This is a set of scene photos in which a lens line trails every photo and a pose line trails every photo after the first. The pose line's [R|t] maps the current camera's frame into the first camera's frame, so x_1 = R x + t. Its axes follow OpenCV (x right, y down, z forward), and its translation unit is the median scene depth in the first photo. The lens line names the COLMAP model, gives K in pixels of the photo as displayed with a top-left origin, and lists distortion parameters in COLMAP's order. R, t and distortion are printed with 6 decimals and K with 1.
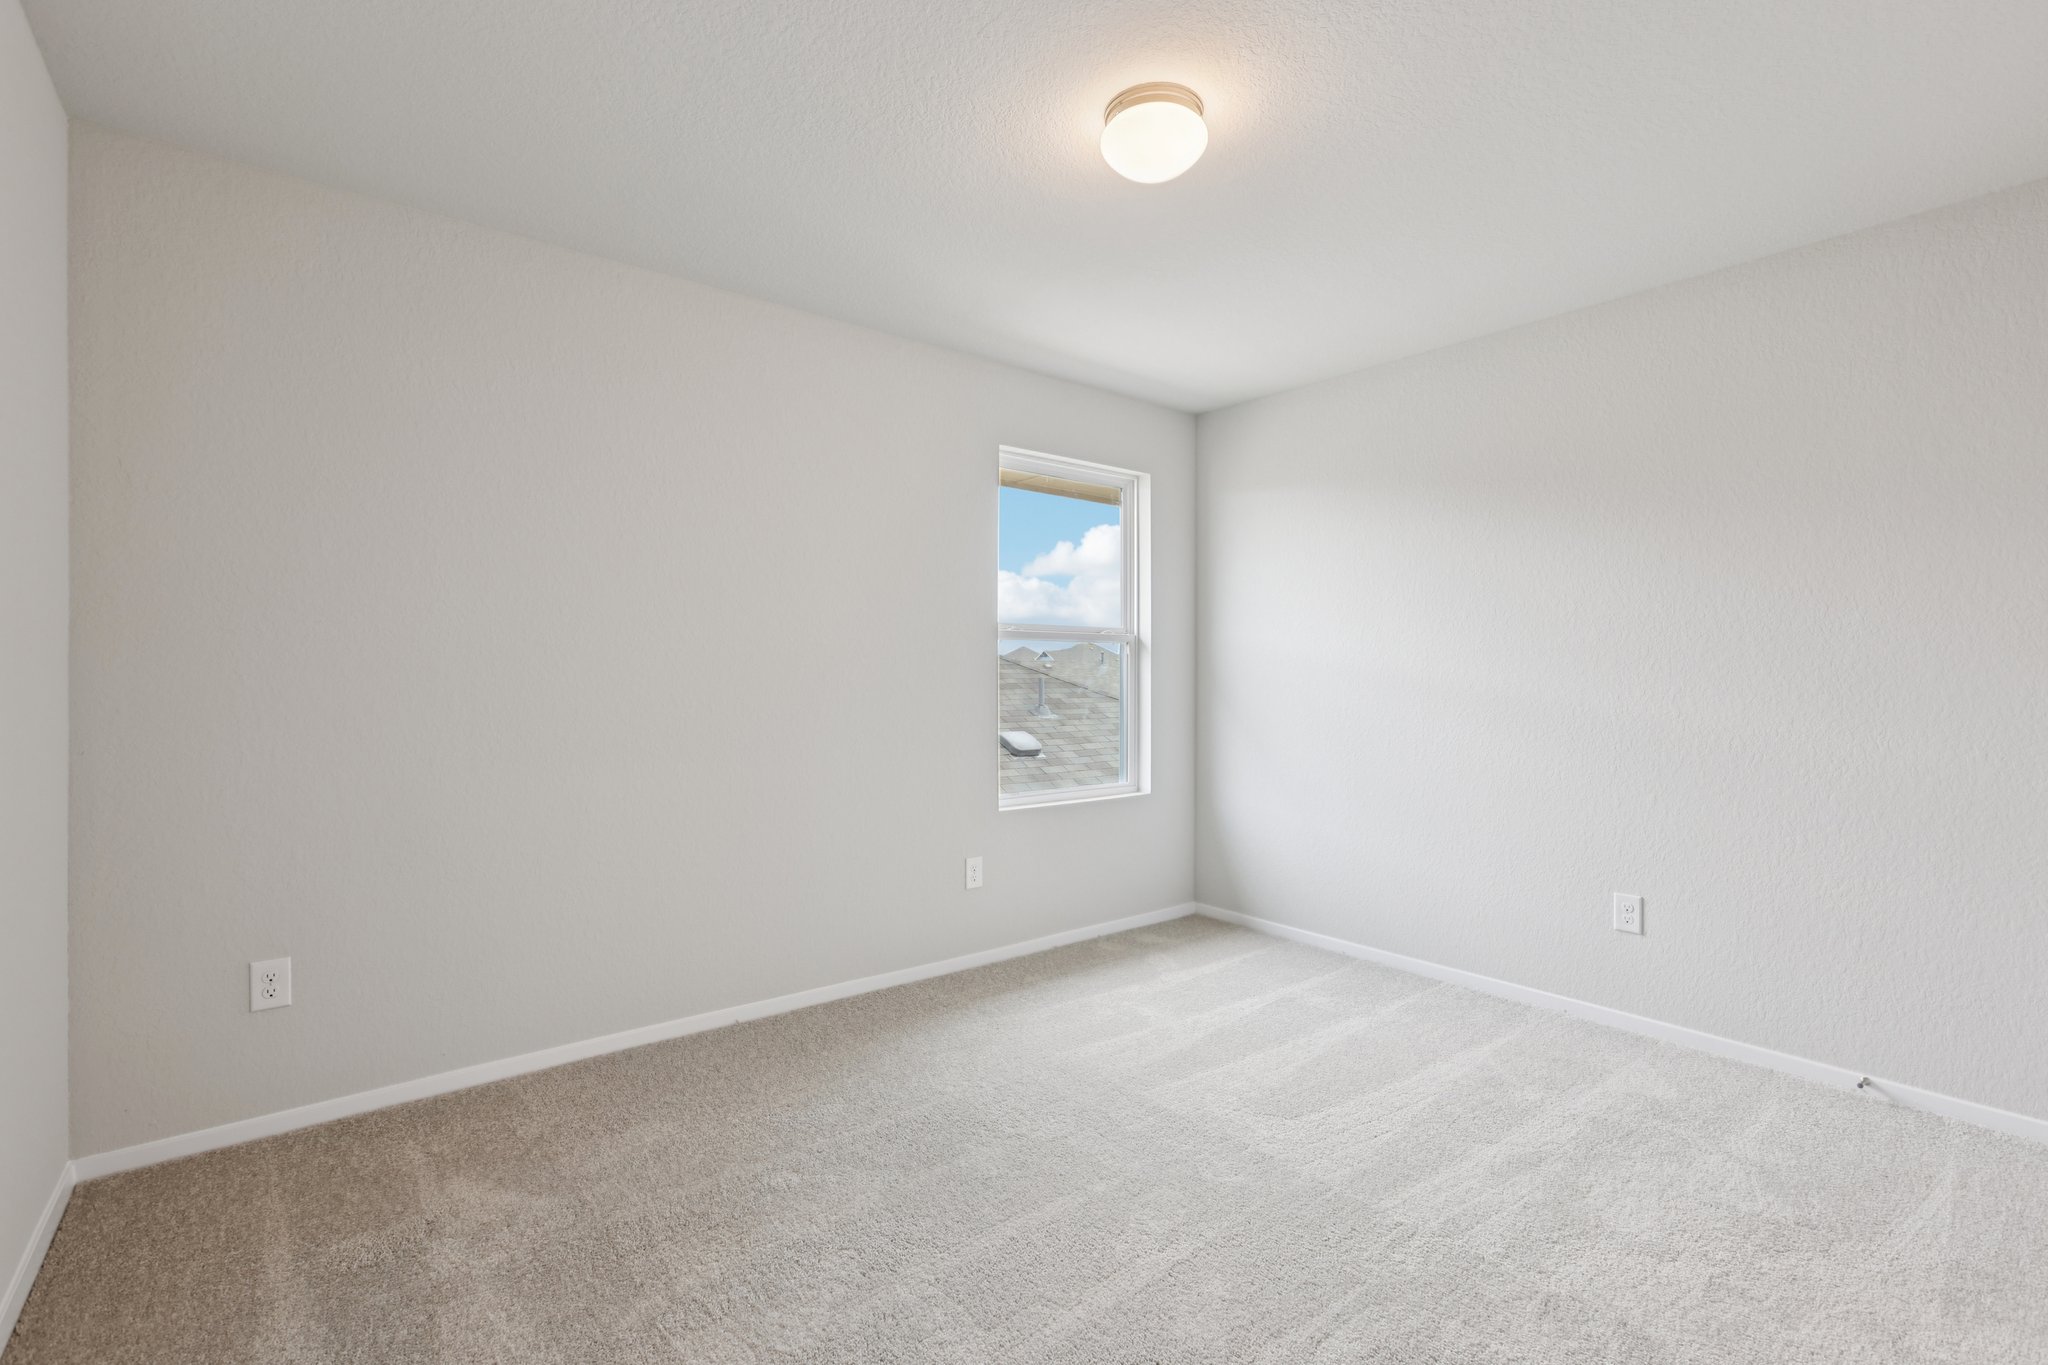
lens RADIAL K [[920.8, 0, 1015.7], [0, 920.8, 672.3], [0, 0, 1]] dist [-0.008145, 0.005677]
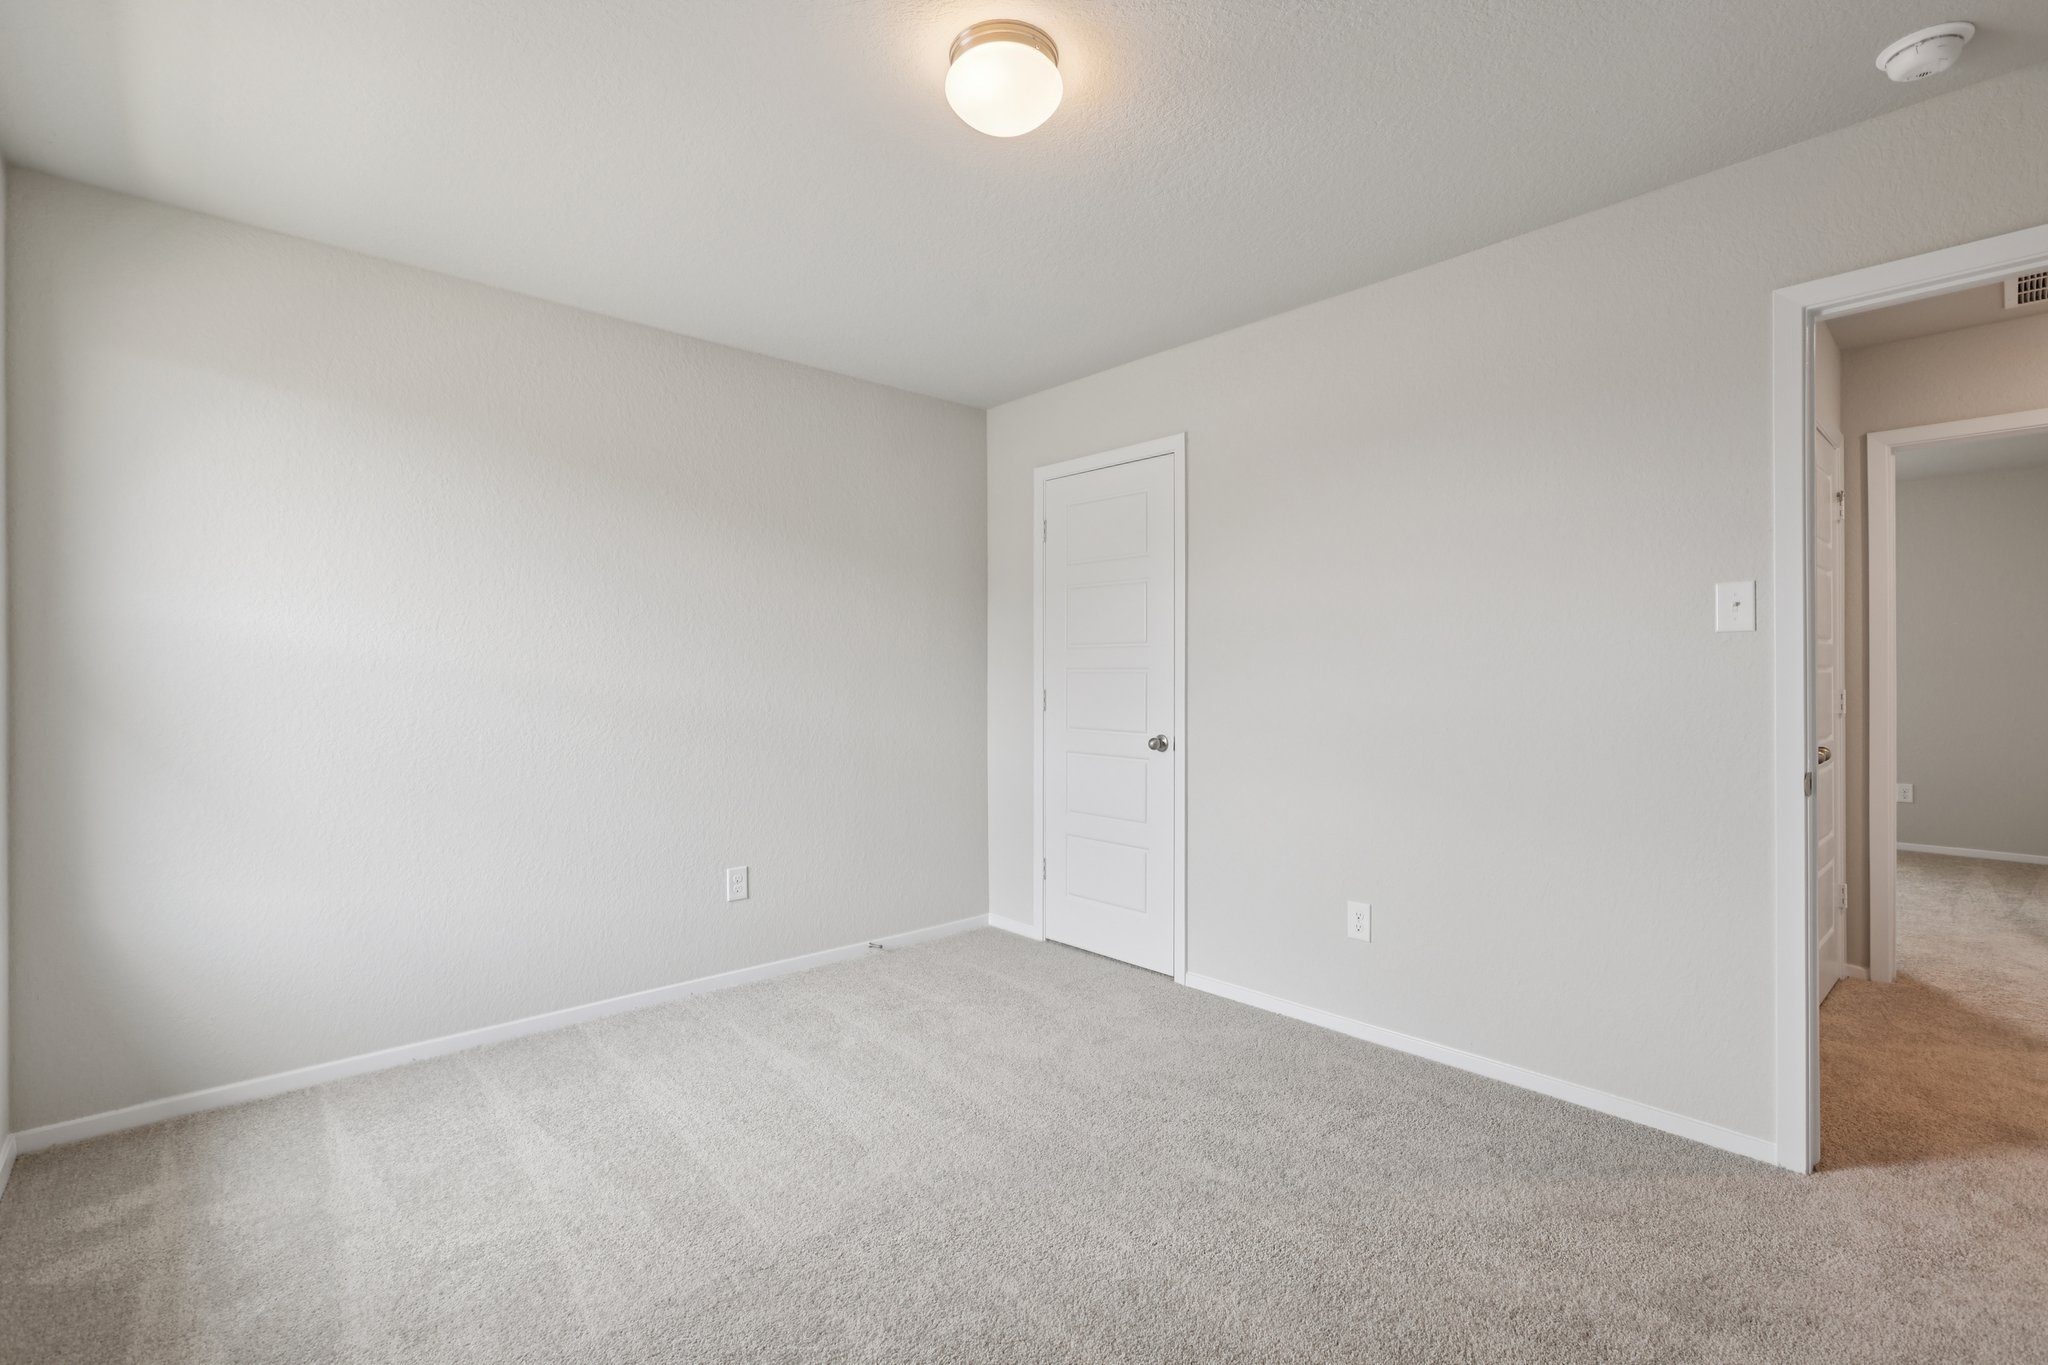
lens RADIAL K [[920.8, 0, 1025.7], [0, 920.8, 674.7], [0, 0, 1]] dist [-0.008145, 0.005677]
pose [[-0.069163, 0.001148, 0.997605, -0.497649], [0.000813, 0.999999, -0.001094, 0.001329], [-0.997605, 0.000735, -0.069164, 0.699544]]
